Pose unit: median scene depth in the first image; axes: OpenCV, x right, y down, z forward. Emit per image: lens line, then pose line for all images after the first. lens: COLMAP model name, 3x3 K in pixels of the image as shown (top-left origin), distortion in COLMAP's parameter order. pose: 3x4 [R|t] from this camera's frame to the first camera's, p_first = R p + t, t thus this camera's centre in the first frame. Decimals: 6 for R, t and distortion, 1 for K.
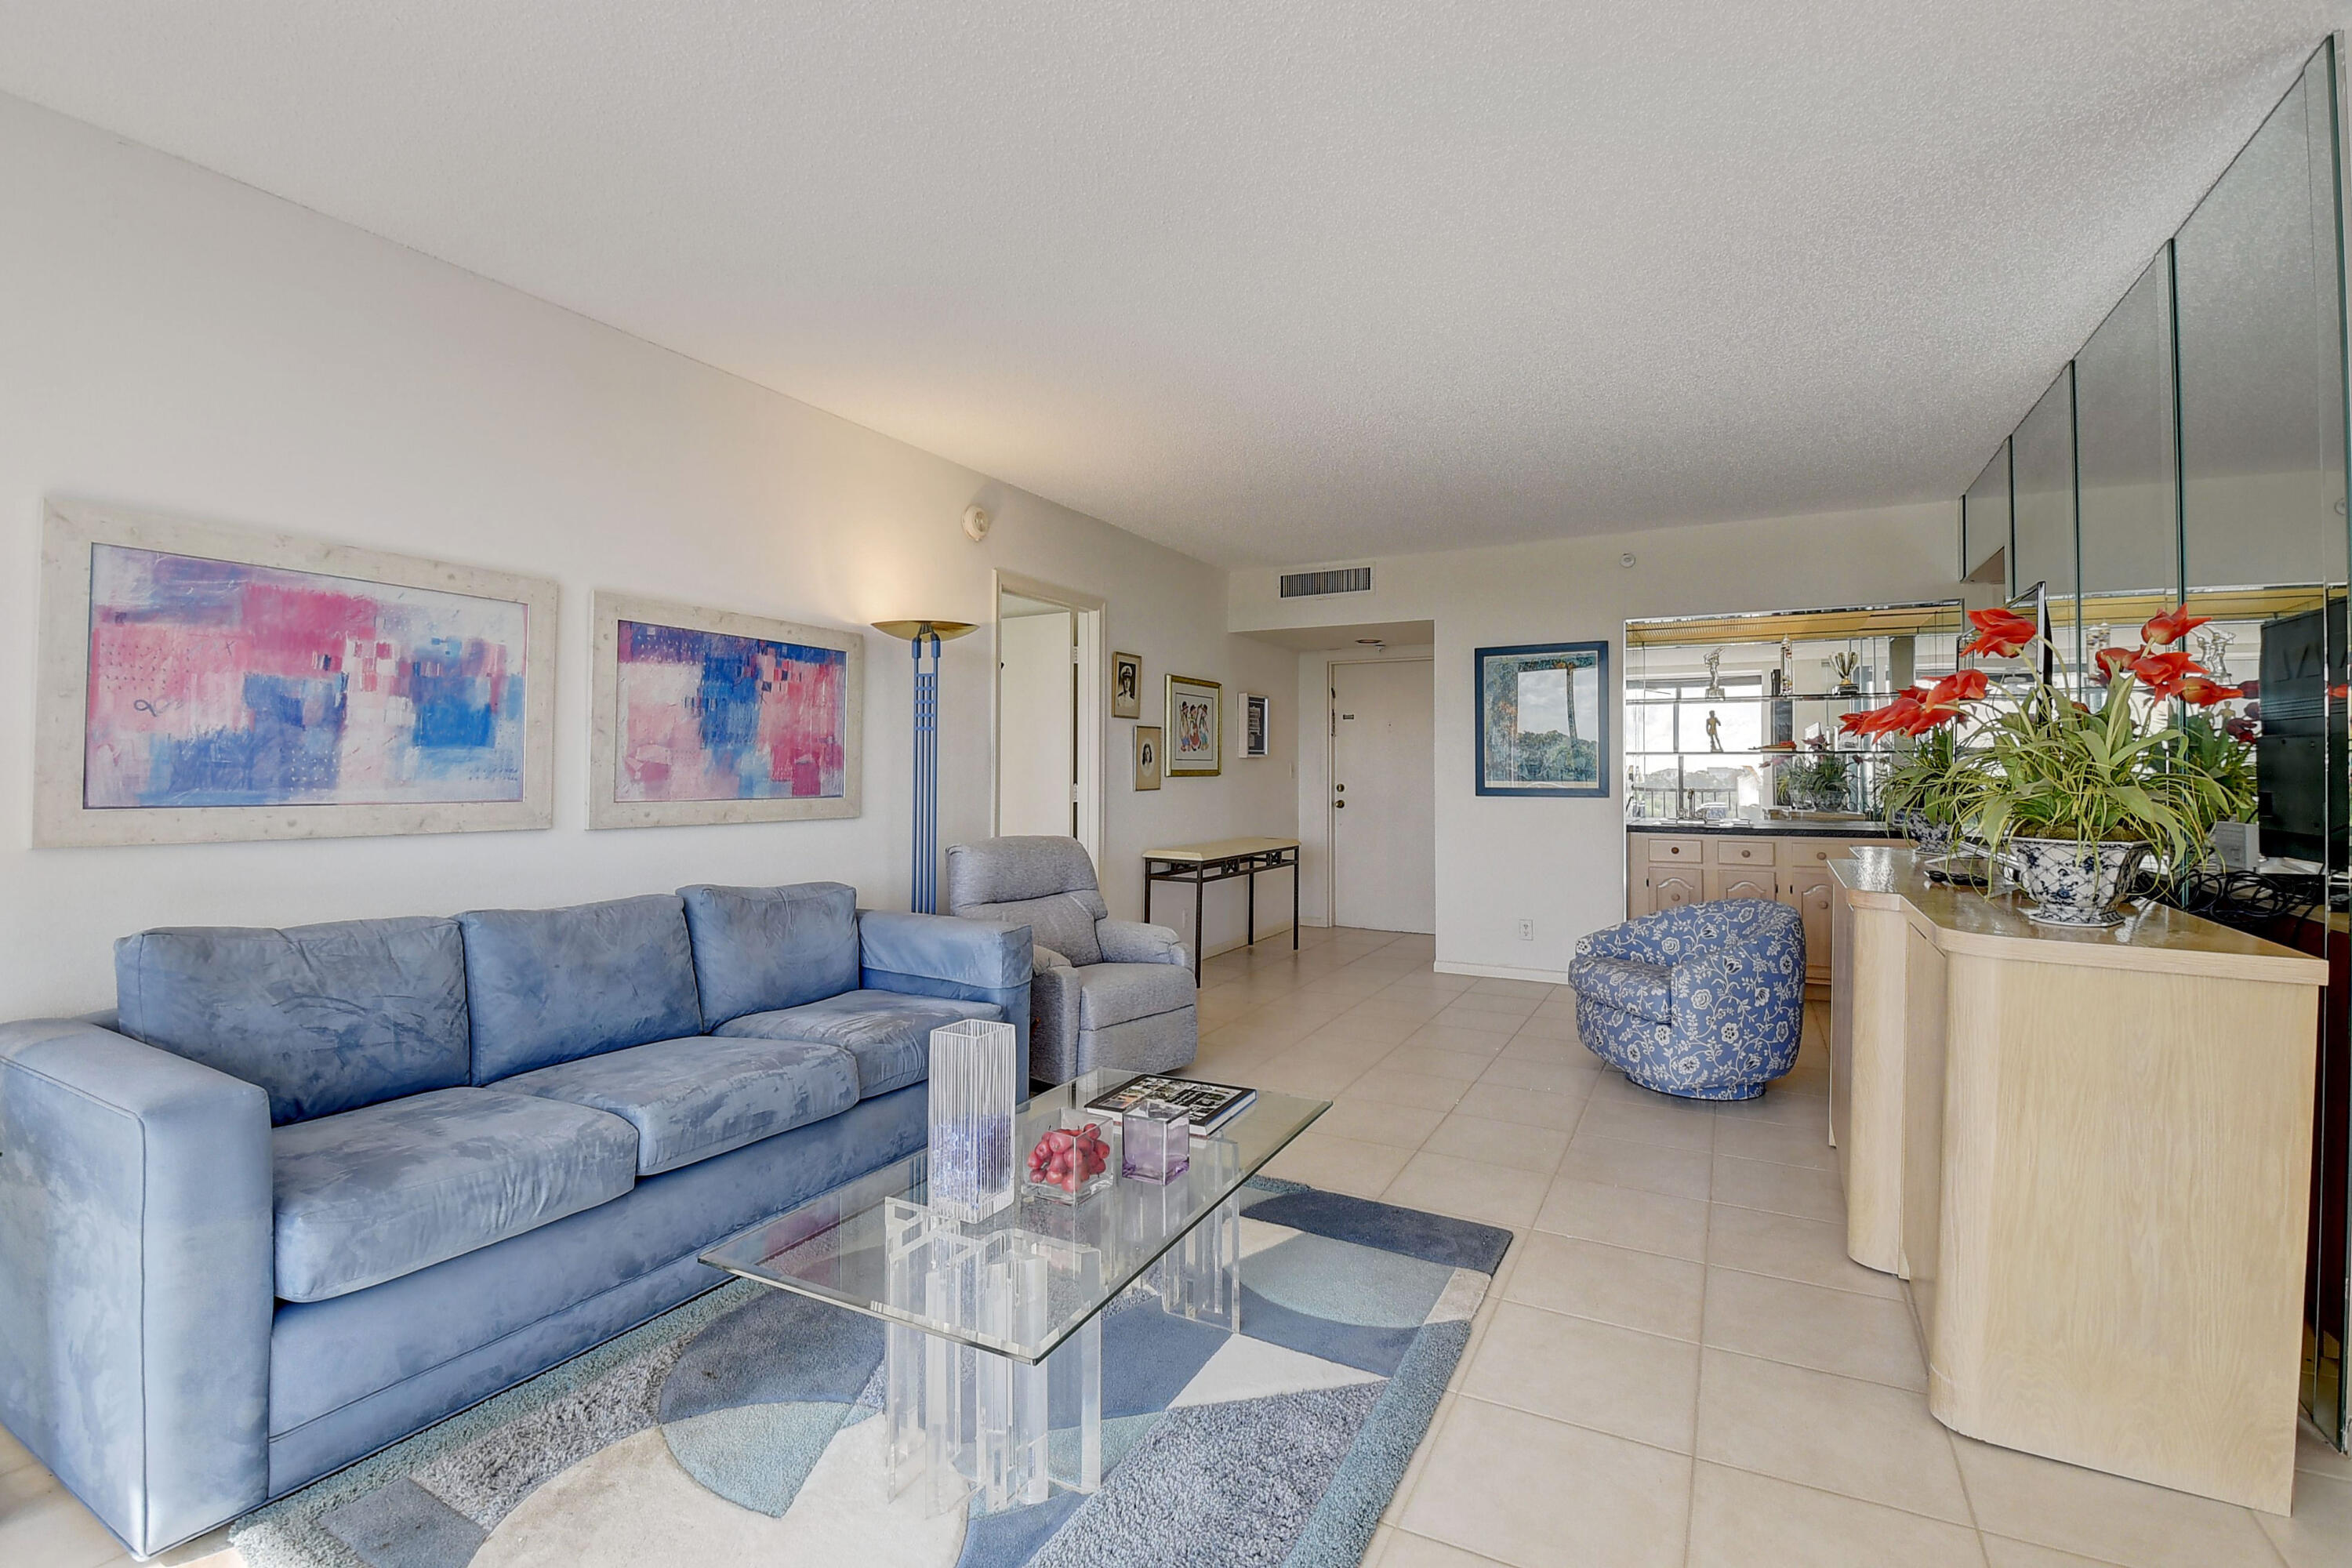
lens RADIAL K [[1032.7, 0, 1174.5], [0, 1032.7, 761.1], [0, 0, 1]] dist [0.003386, -0.024560]
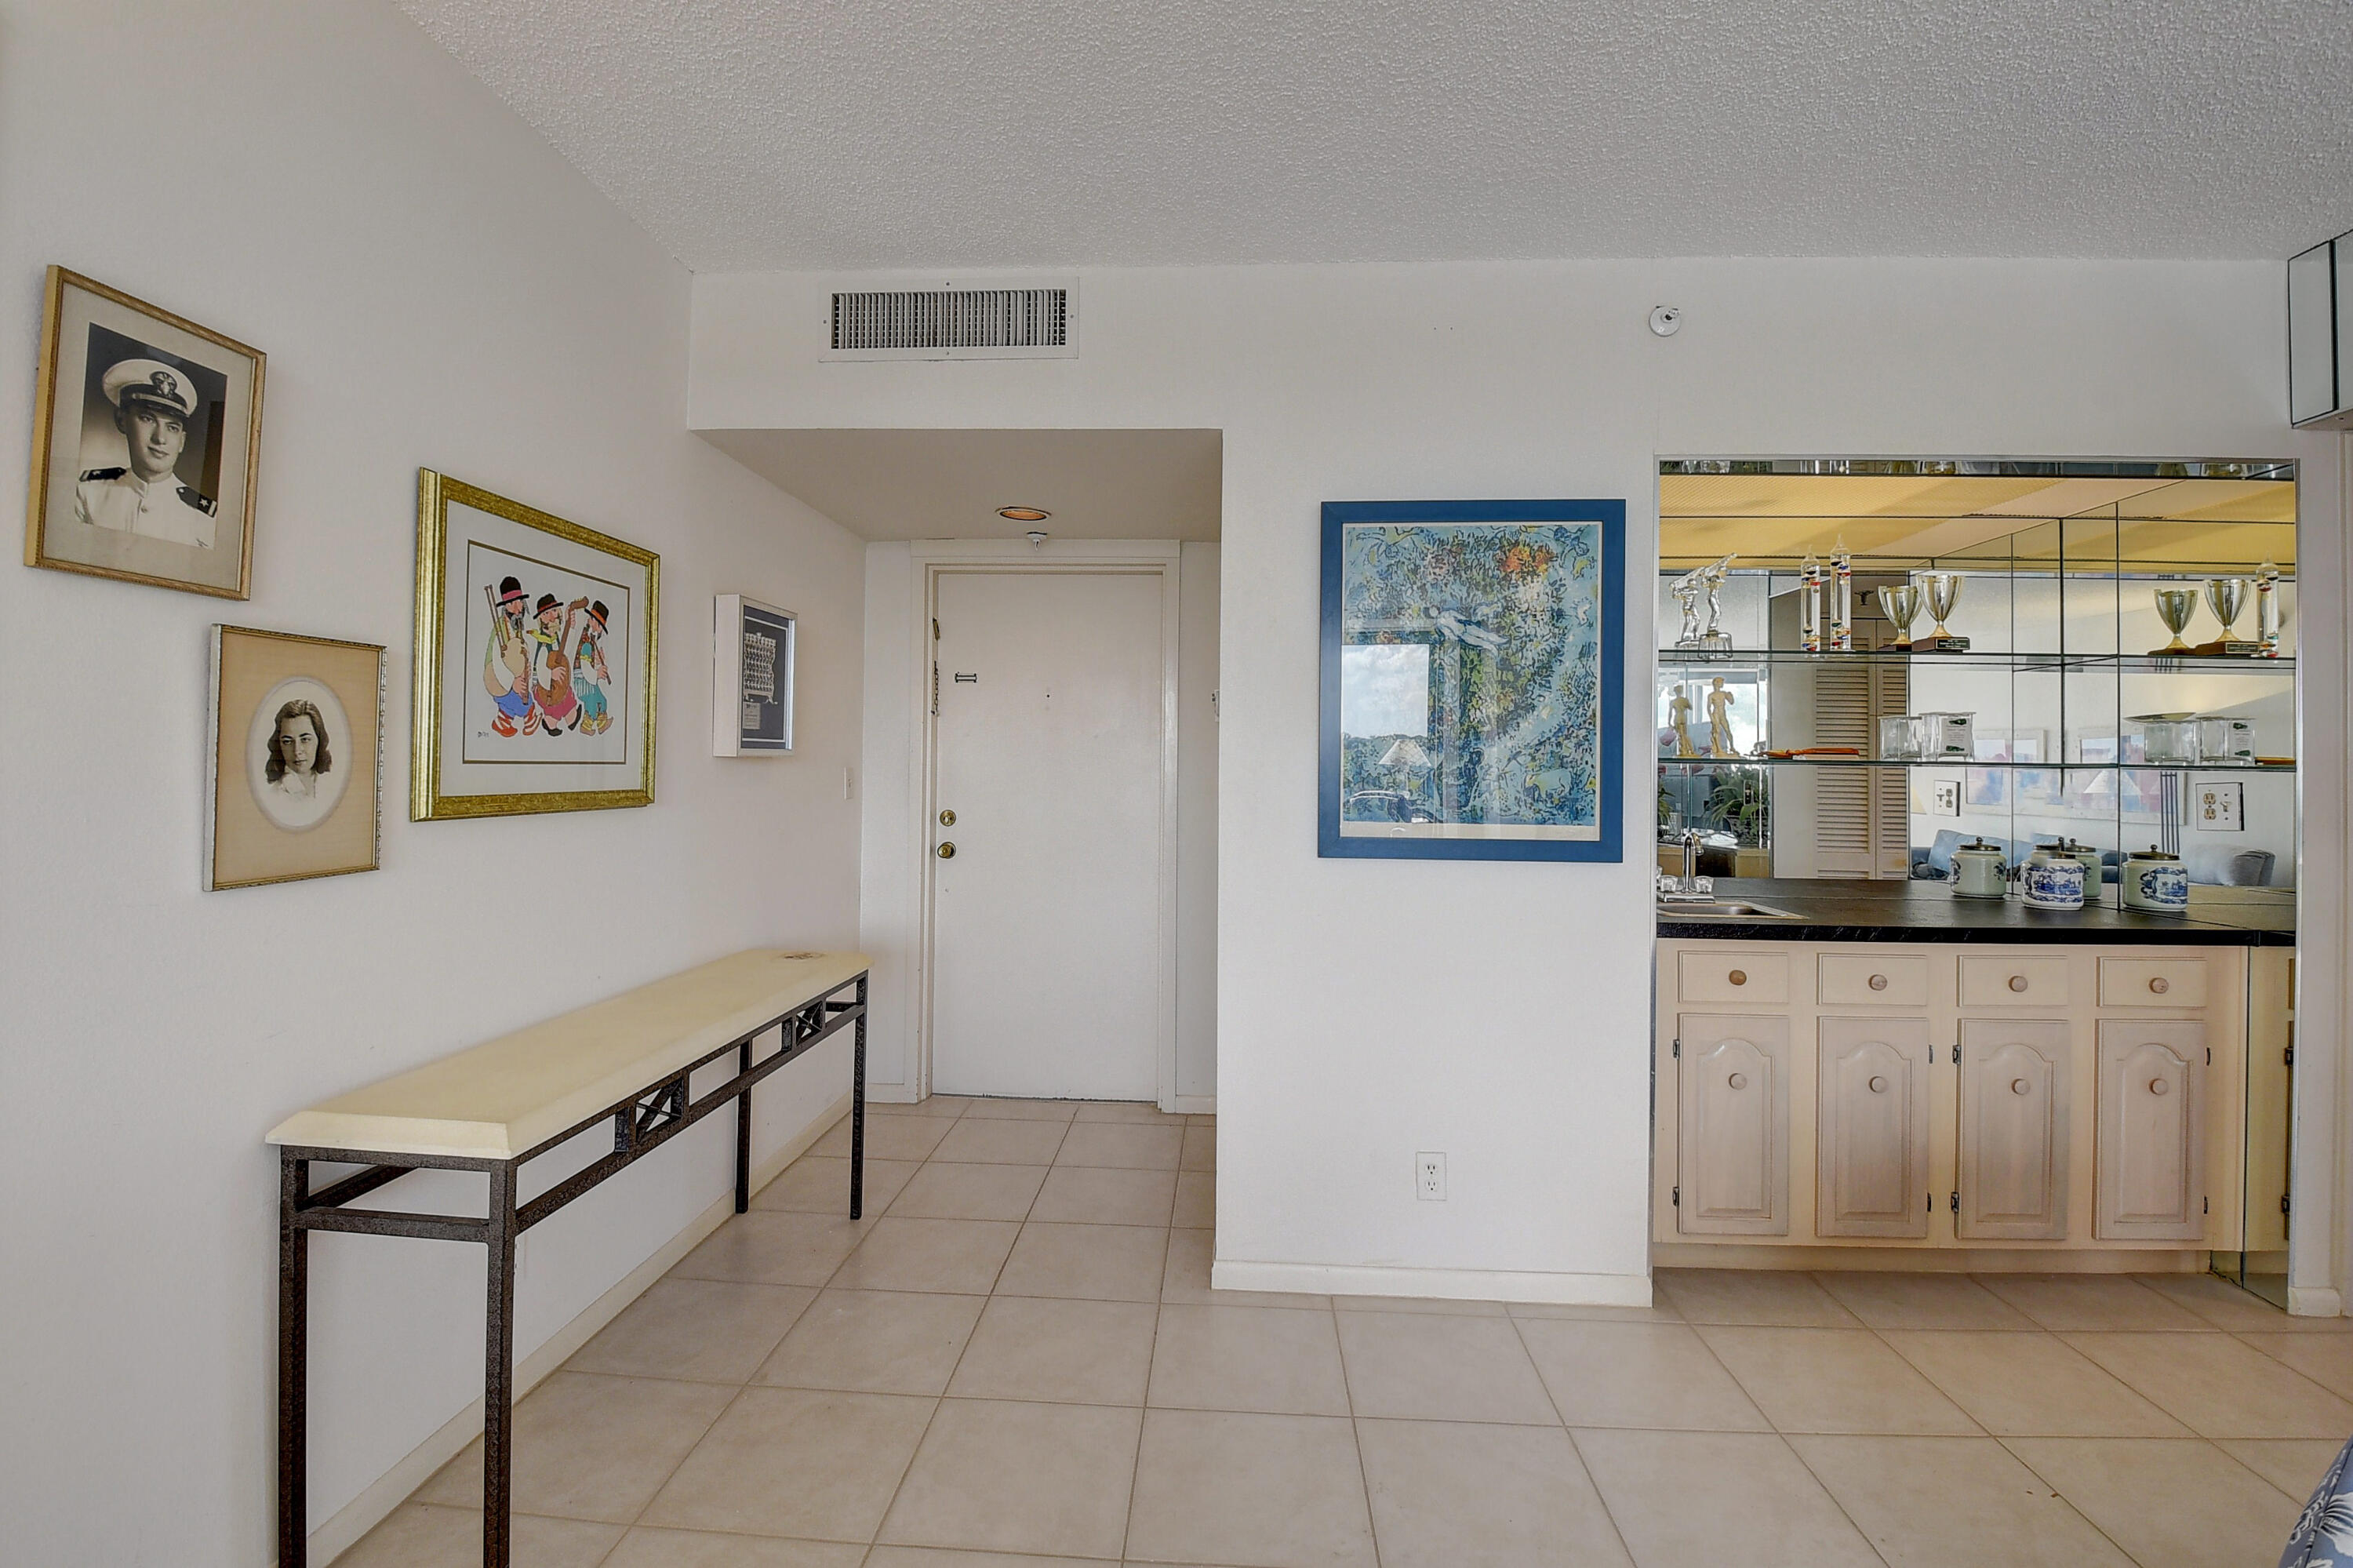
lens RADIAL K [[1033.1, 0, 1175.0], [0, 1033.1, 761.1], [0, 0, 1]] dist [0.003386, -0.024560]
pose [[0.907001, 0.011797, 0.420962, 0.063073], [-0.013107, 0.999914, 0.000218, -0.004509], [-0.420924, -0.005715, 0.907078, 0.641740]]
